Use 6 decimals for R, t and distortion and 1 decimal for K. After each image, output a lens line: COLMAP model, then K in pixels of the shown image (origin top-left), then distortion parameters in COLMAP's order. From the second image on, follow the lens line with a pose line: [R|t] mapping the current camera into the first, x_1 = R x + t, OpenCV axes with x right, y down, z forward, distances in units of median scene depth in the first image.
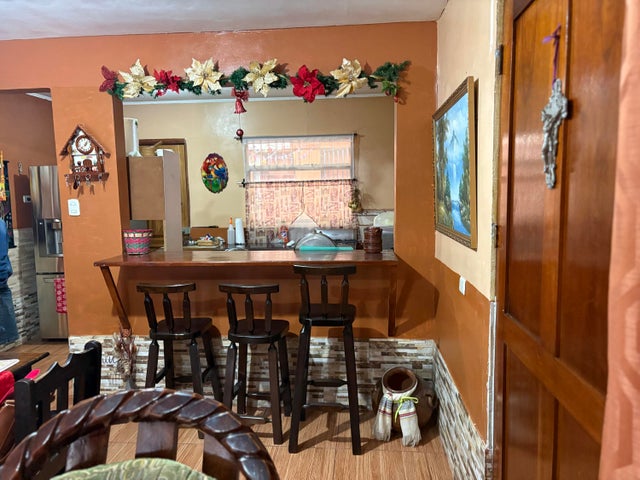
lens RADIAL K [[483.8, 0, 320.3], [0, 483.8, 240.6], [0, 0, 1]] dist [0.052742, 0.002740]
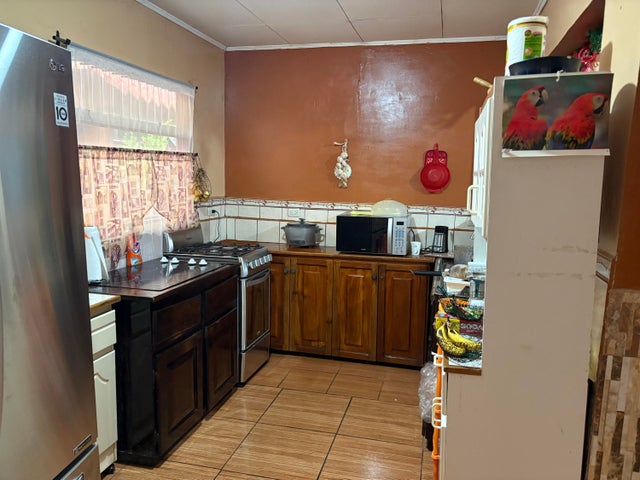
lens RADIAL K [[484.2, 0, 320.6], [0, 484.2, 242.0], [0, 0, 1]] dist [0.028654, -0.009301]
pose [[0.159015, -0.118578, 0.980129, -1.006639], [0.074141, 0.991392, 0.107912, -0.111094], [-0.984488, 0.055508, 0.166438, 1.242798]]
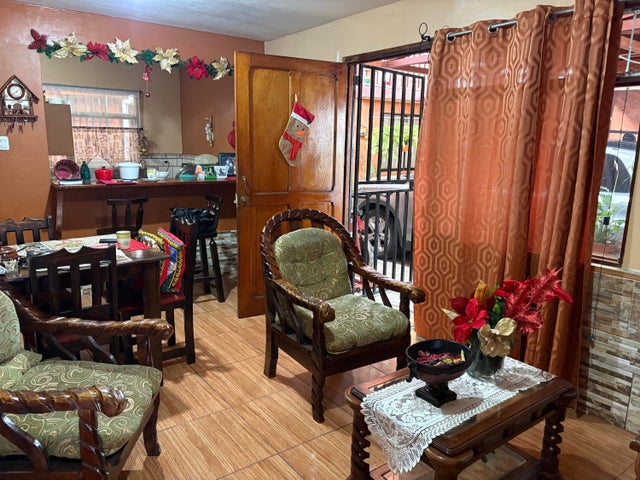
lens RADIAL K [[484.2, 0, 320.3], [0, 484.2, 240.2], [0, 0, 1]] dist [0.028654, -0.009301]
pose [[0.748091, -0.099675, 0.656068, -0.744555], [0.037045, 0.993386, 0.108682, 0.068088], [-0.662561, -0.057000, 0.746836, -0.432332]]
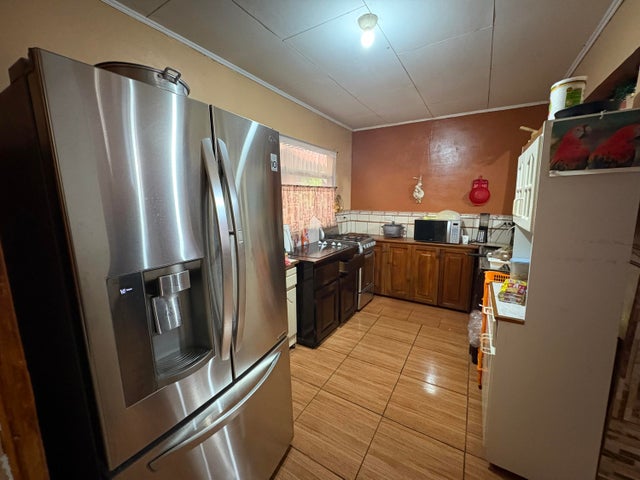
lens RADIAL K [[256.2, 0, 321.3], [0, 256.2, 240.2], [0, 0, 1]] dist [0.002612, 0.000759]
pose [[0.443056, -0.132374, 0.886667, -0.982465], [0.085113, 0.990782, 0.105388, -0.106558], [-0.892445, 0.028774, 0.450238, 1.262921]]
